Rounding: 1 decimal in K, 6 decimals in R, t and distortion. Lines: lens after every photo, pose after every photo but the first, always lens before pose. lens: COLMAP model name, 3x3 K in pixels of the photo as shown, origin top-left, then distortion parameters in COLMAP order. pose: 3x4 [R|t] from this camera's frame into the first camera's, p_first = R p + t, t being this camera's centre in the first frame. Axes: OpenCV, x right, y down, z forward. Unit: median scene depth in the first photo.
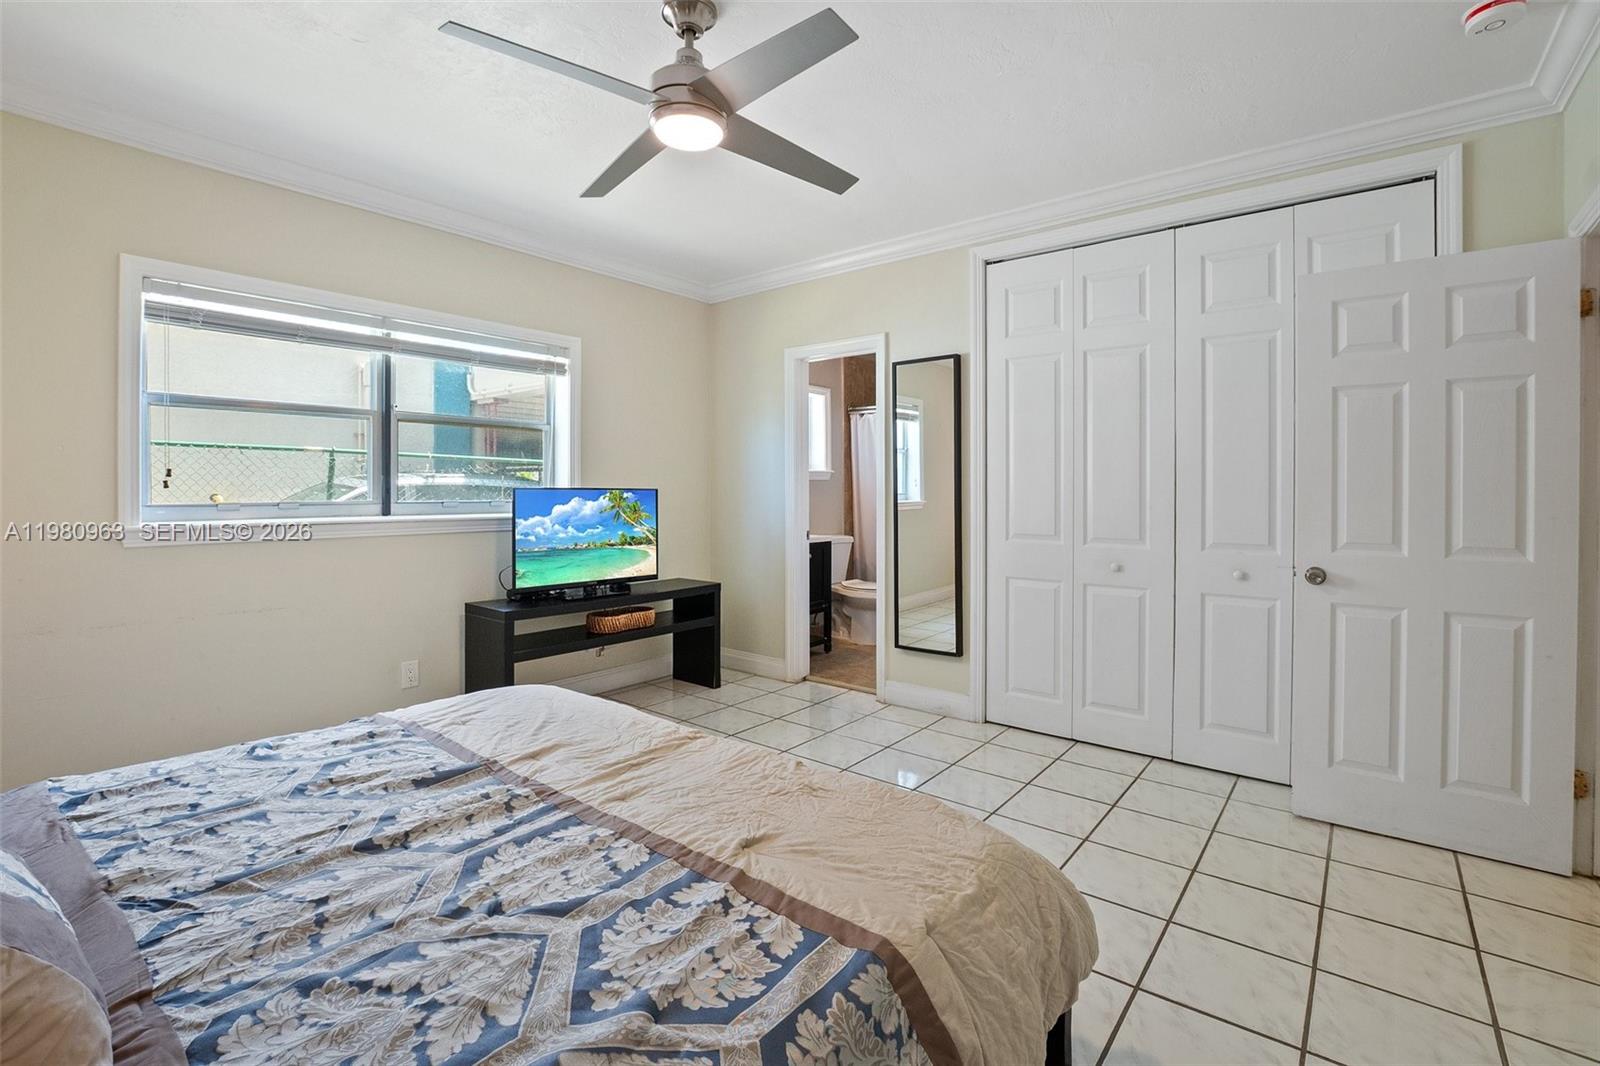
lens RADIAL K [[721.8, 0, 800.0], [0, 721.8, 533.0], [0, 0, 1]] dist [0.001034, -0.000039]
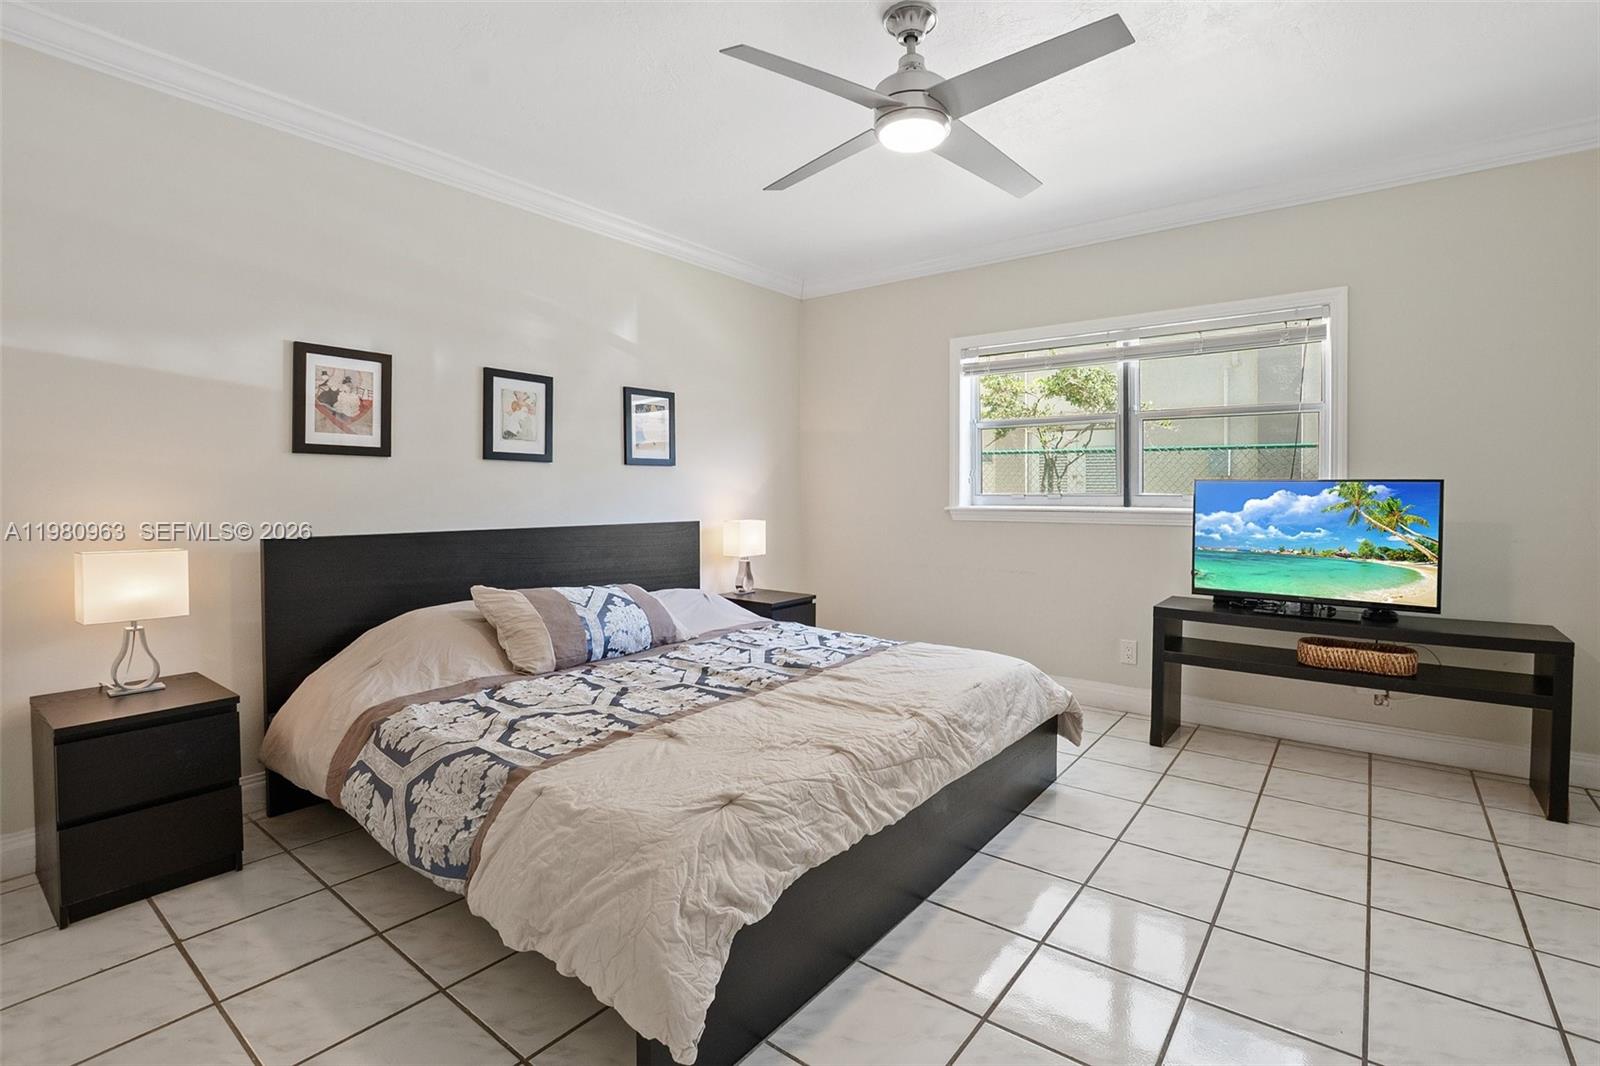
lens RADIAL K [[707.8, 0, 800.0], [0, 707.8, 533.0], [0, 0, 1]] dist [-0.044808, -0.000360]
pose [[0.032714, 0.057456, -0.997812, 0.460012], [-0.061539, 0.996568, 0.055367, -0.012210], [0.997568, 0.059593, 0.036137, 0.439394]]
